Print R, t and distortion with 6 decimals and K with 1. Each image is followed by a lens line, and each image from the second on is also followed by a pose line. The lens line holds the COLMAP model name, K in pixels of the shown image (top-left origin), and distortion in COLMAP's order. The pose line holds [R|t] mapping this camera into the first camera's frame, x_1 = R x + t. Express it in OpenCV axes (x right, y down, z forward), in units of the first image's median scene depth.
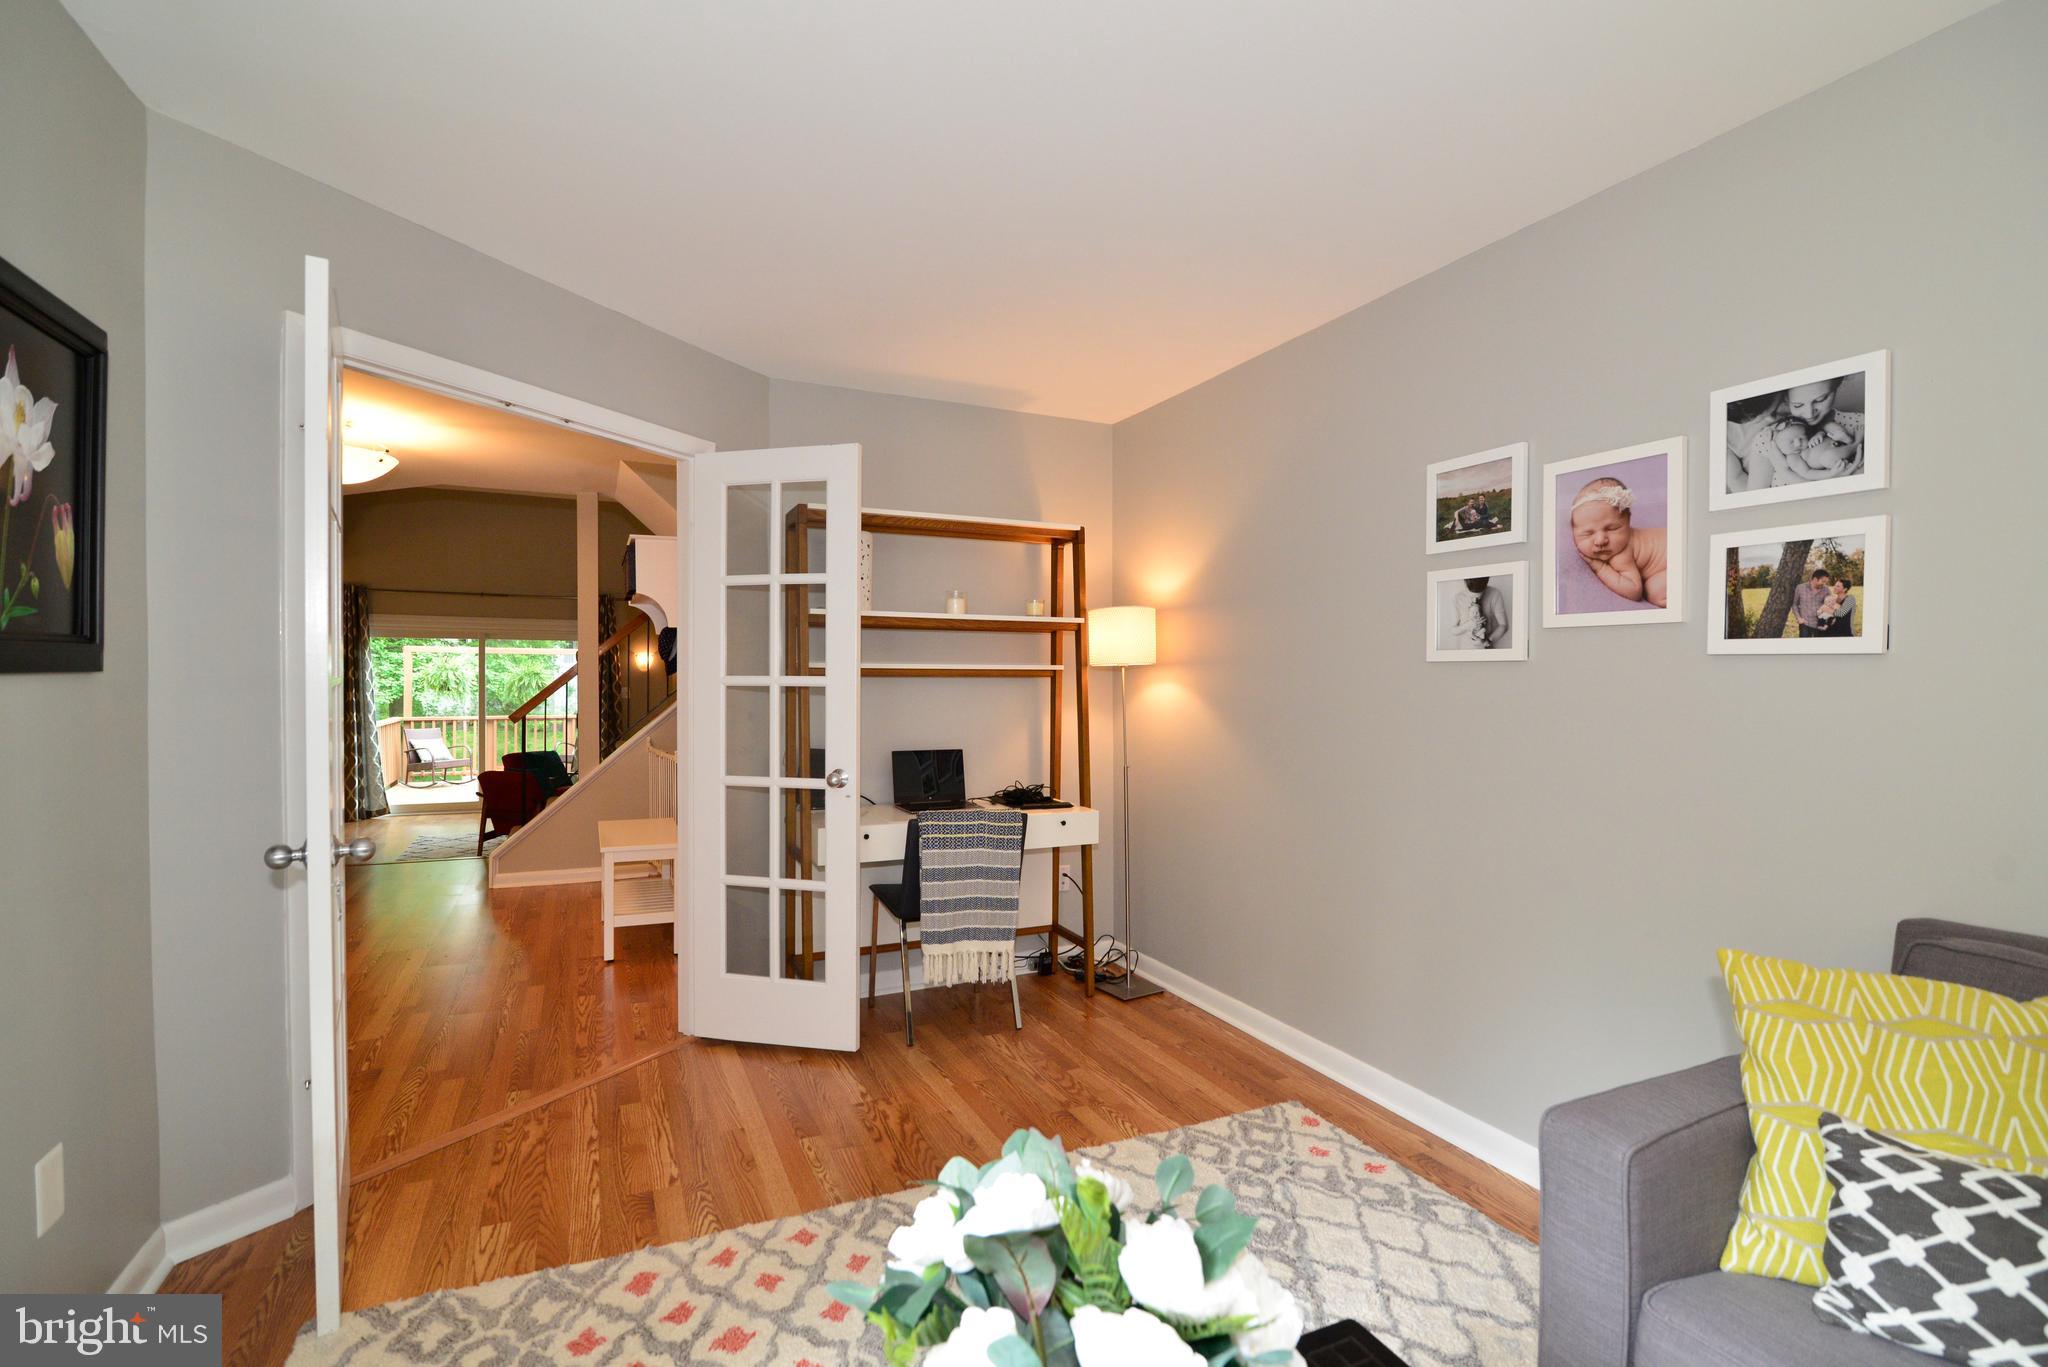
lens RADIAL K [[939.2, 0, 1022.6], [0, 939.2, 685.6], [0, 0, 1]] dist [-0.021089, 0.002087]
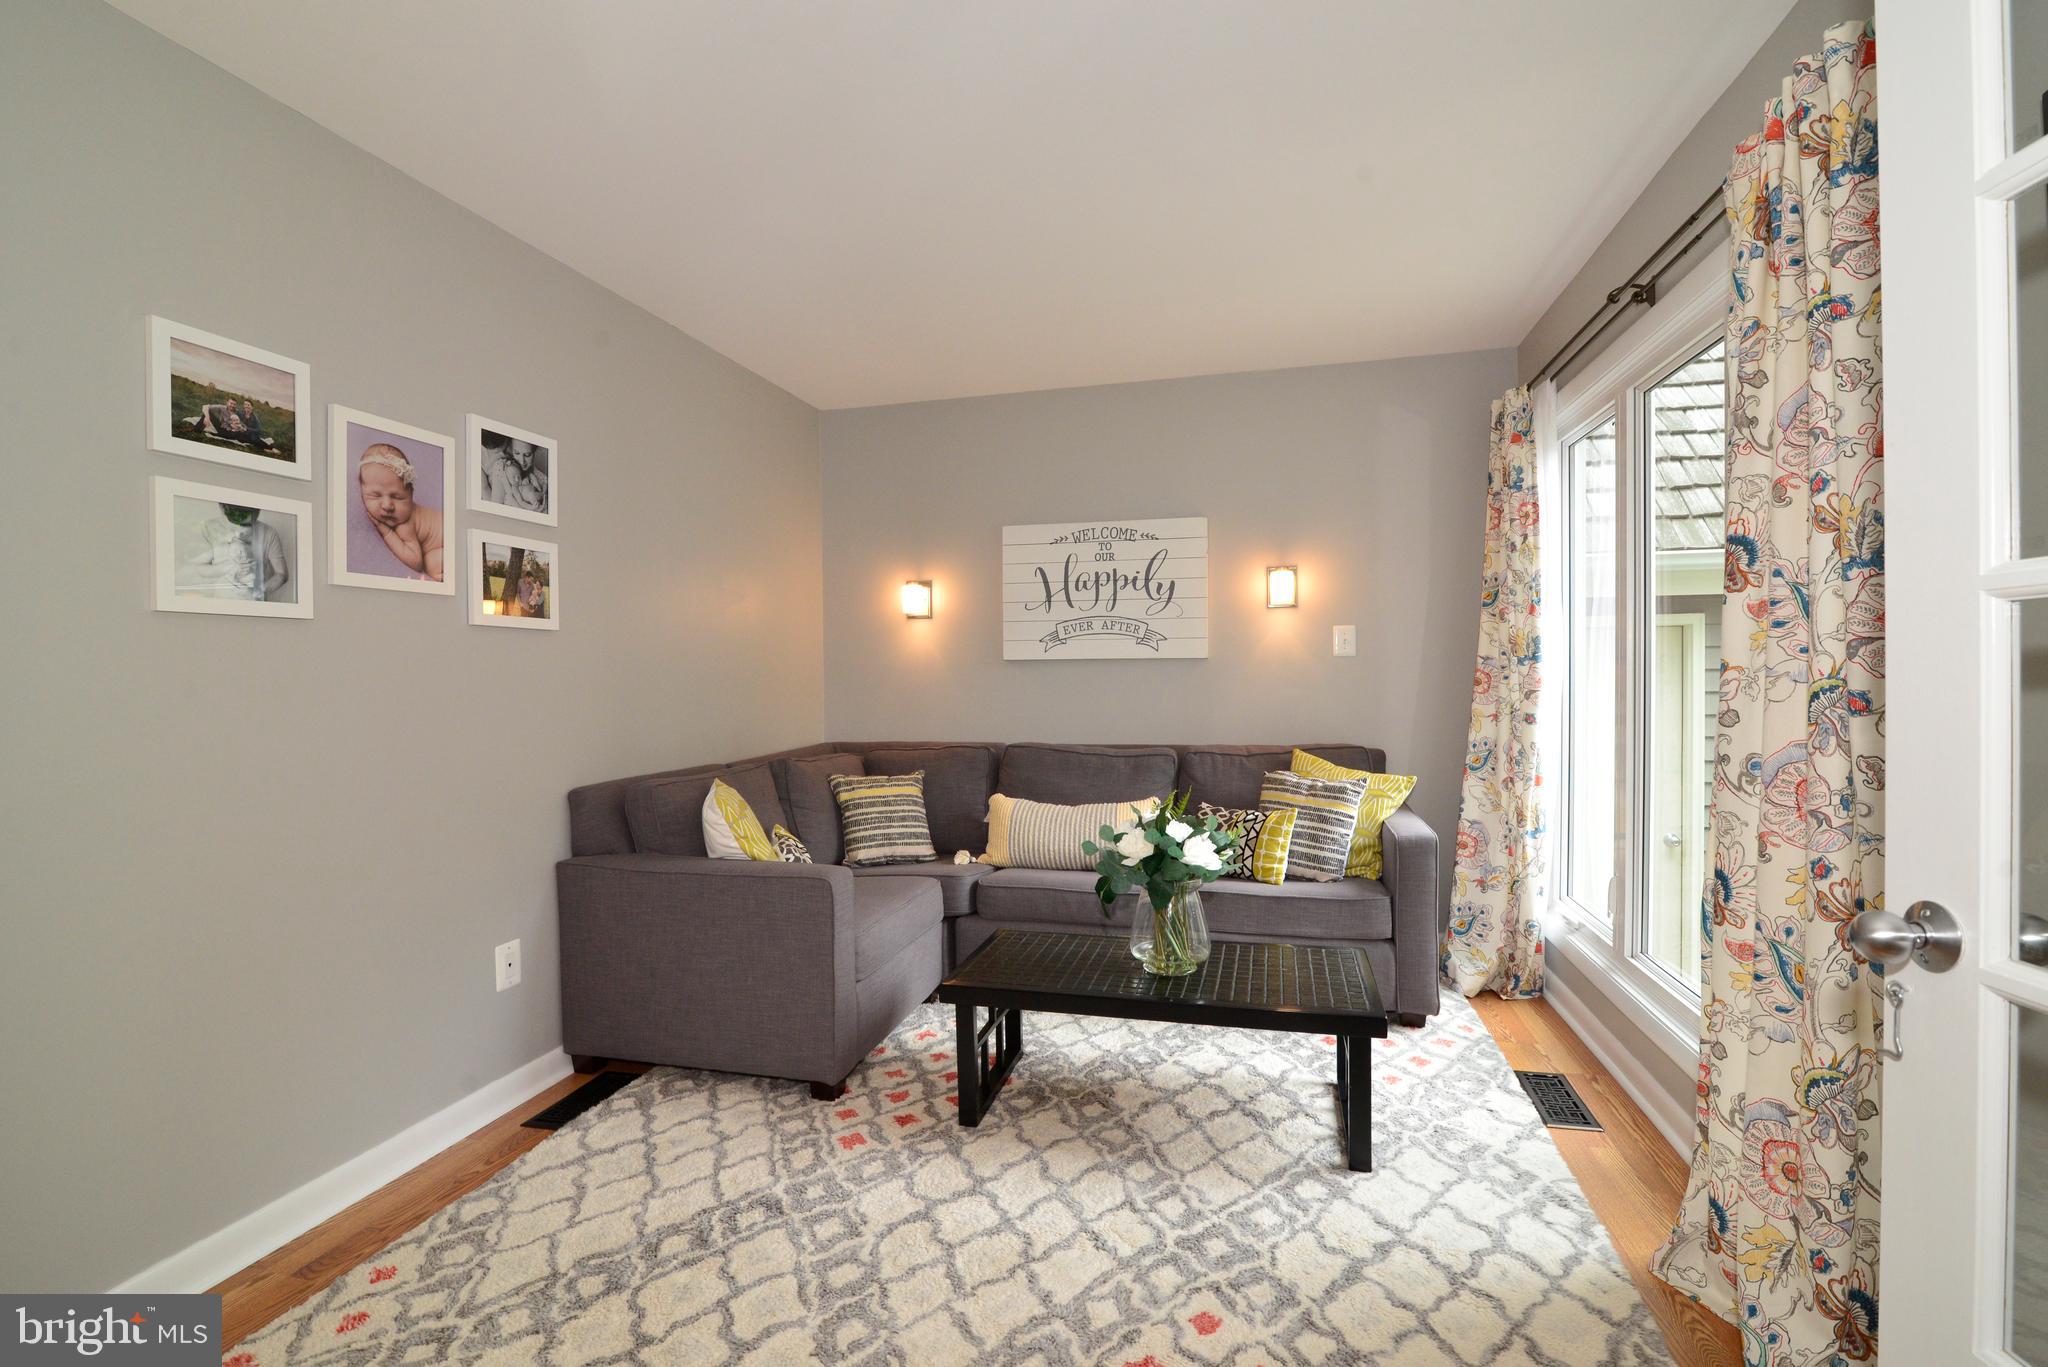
lens RADIAL K [[939.2, 0, 1023.8], [0, 939.2, 675.6], [0, 0, 1]] dist [-0.021089, 0.002087]
pose [[-0.775121, -0.000013, 0.631812, -0.562768], [0.012631, 0.999800, 0.015517, 0.022347], [-0.631686, 0.020008, -0.774966, 1.370795]]
